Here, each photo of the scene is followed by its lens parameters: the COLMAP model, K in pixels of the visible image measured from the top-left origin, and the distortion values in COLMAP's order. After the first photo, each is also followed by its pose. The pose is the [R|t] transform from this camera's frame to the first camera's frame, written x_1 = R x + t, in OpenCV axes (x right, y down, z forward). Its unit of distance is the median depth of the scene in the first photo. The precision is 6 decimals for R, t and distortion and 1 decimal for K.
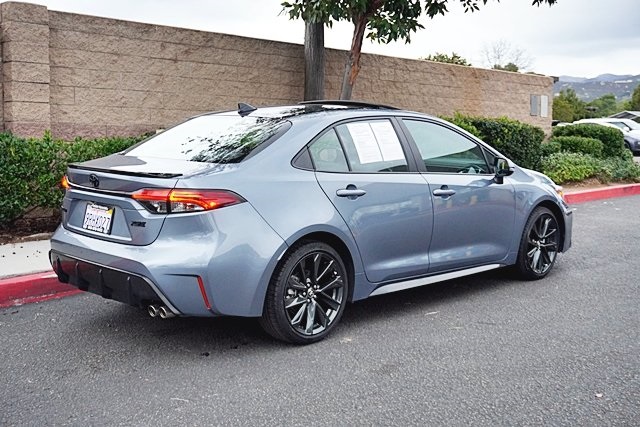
lens RADIAL K [[795.4, 0, 333.4], [0, 795.4, 207.1], [0, 0, 1]] dist [0.046440, 0.000000]
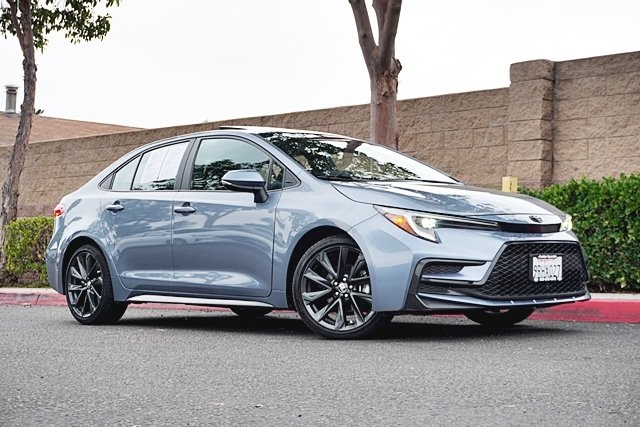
lens RADIAL K [[1146.2, 0, 349.6], [0, 1146.2, 269.1], [0, 0, 1]] dist [0.054666, 0.000000]
pose [[-0.029789, -0.003204, -0.999551, 0.950070], [-0.102865, 0.994695, -0.000123, 0.021078], [0.994249, 0.102815, -0.029961, 0.778878]]
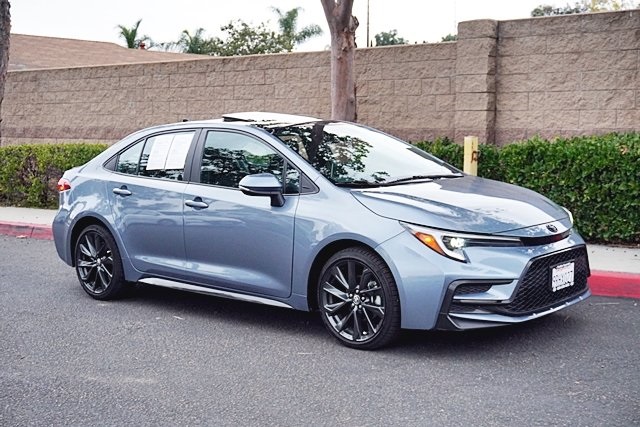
lens RADIAL K [[889.7, 0, 331.5], [0, 889.7, 244.1], [0, 0, 1]] dist [0.051922, 0.000000]
pose [[0.056409, 0.126221, -0.990397, 0.787700], [-0.087532, 0.988782, 0.121029, -0.074780], [0.994563, 0.079865, 0.066824, 0.684624]]
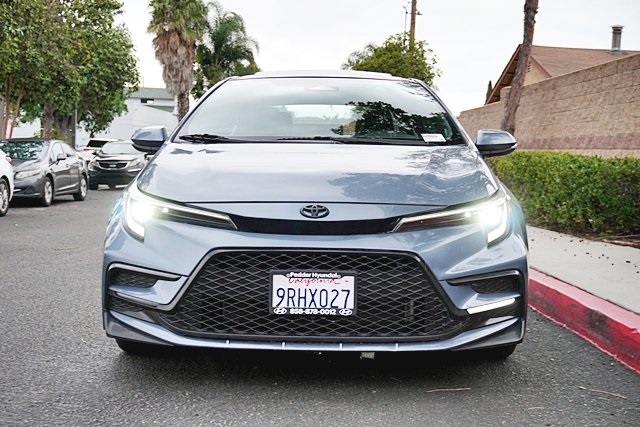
lens RADIAL K [[889.7, 0, 324.6], [0, 889.7, 238.9], [0, 0, 1]] dist [0.051922, 0.000000]
pose [[-0.728681, 0.030015, -0.684195, 0.431629], [-0.108584, 0.981339, 0.158694, -0.071373], [0.676191, 0.189929, -0.711824, 1.137541]]
